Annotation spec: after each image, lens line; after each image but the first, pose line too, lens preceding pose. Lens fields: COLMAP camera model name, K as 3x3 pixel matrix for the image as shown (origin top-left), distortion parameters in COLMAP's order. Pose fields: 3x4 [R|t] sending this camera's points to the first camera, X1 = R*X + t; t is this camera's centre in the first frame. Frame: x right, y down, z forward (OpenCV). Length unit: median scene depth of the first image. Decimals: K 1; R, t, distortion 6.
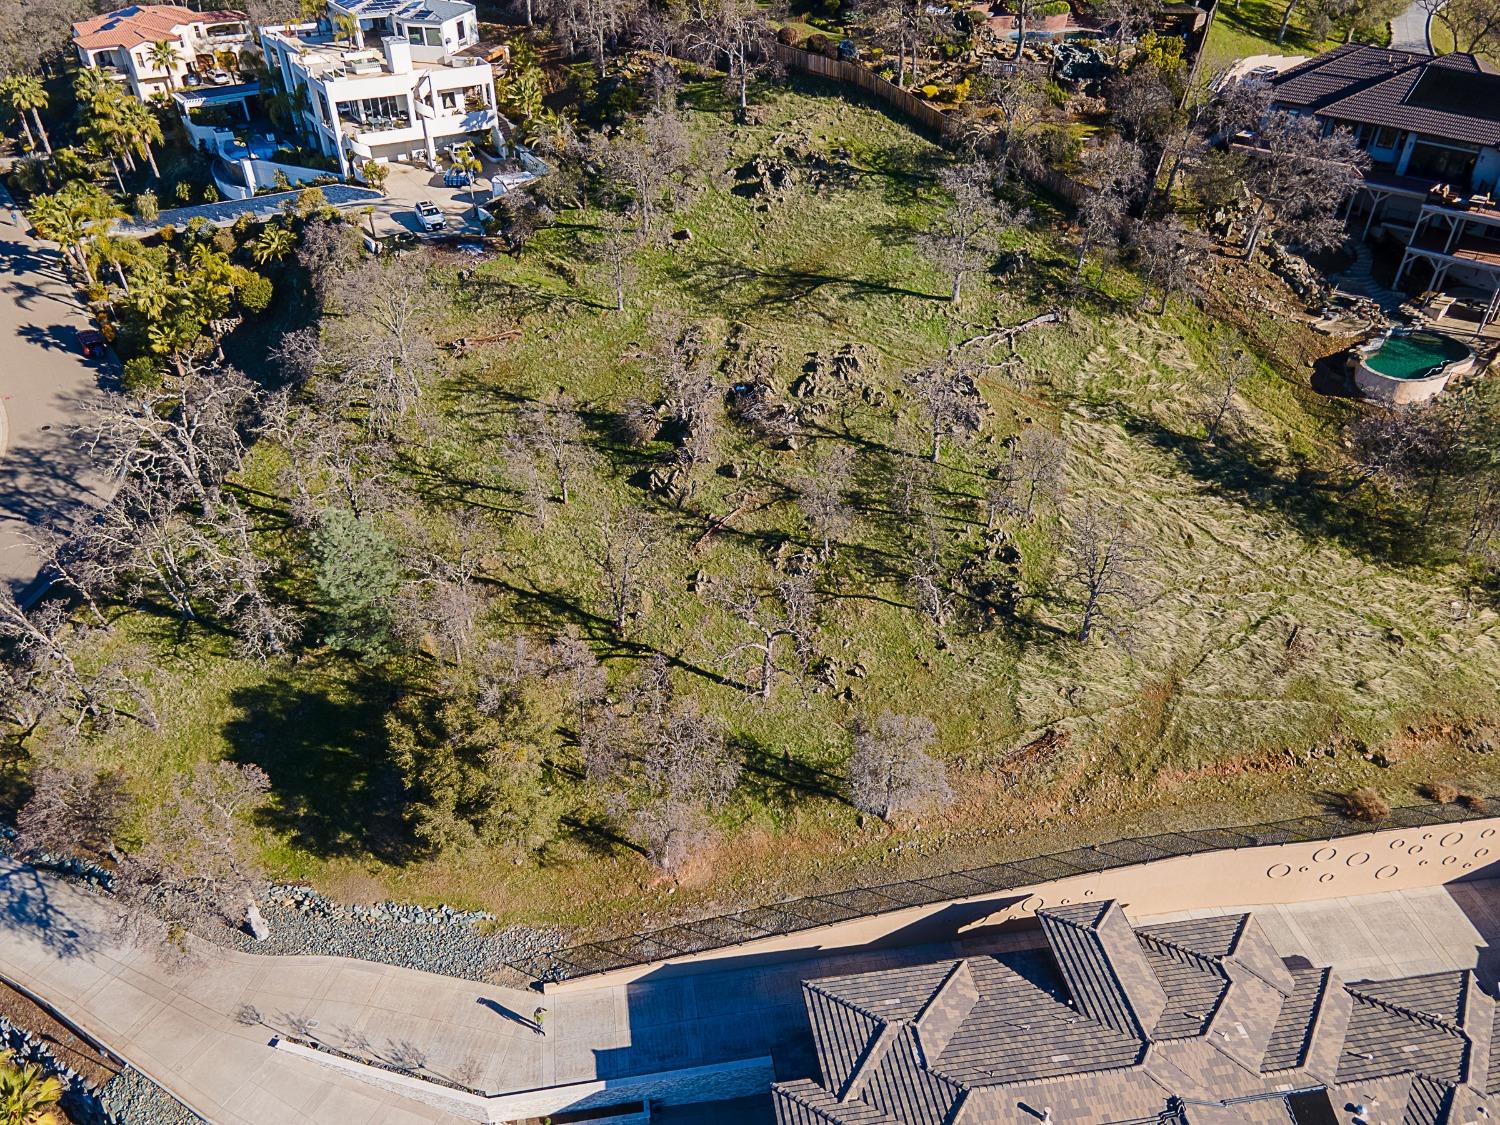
lens RADIAL K [[1084.3, 0, 750.0], [0, 1084.3, 562.5], [0, 0, 1]] dist [0.032921, 0.006722]
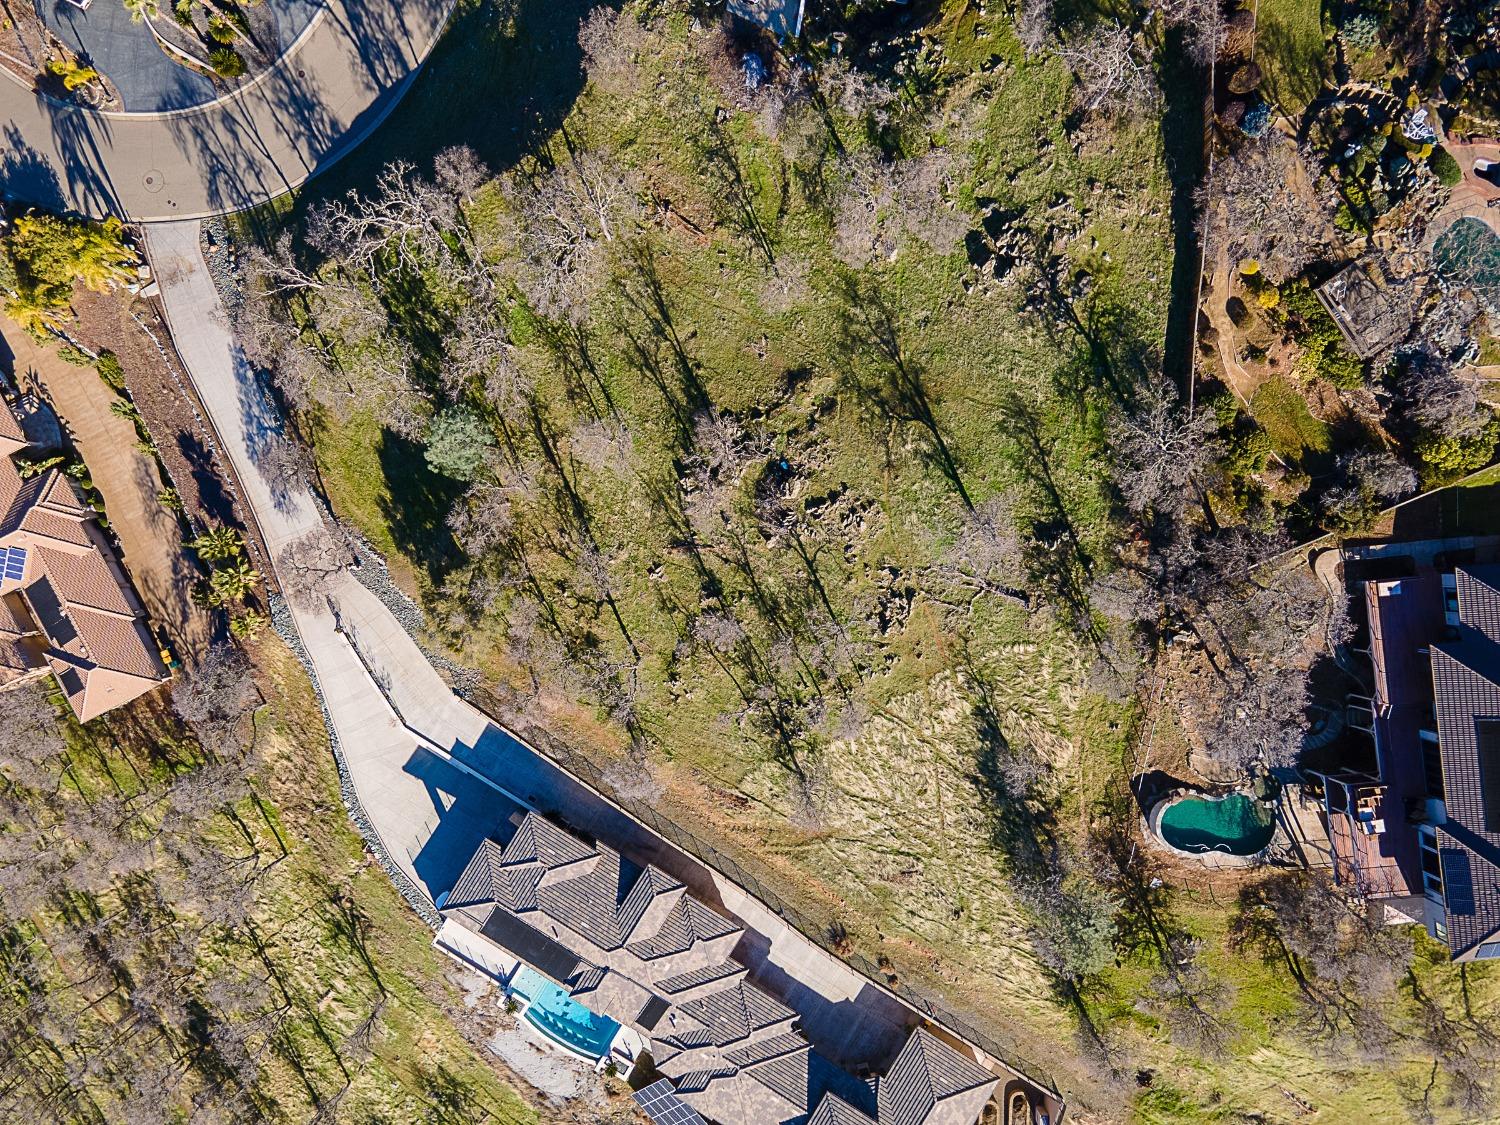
lens RADIAL K [[1148.5, 0, 740.8], [0, 1148.5, 539.1], [0, 0, 1]] dist [0.037051, 0.010190]
pose [[0.755970, 0.654605, -0.001256, 0.011112], [-0.379967, 0.440366, 0.813451, -1.206380], [0.533042, -0.614467, 0.581632, 0.192490]]
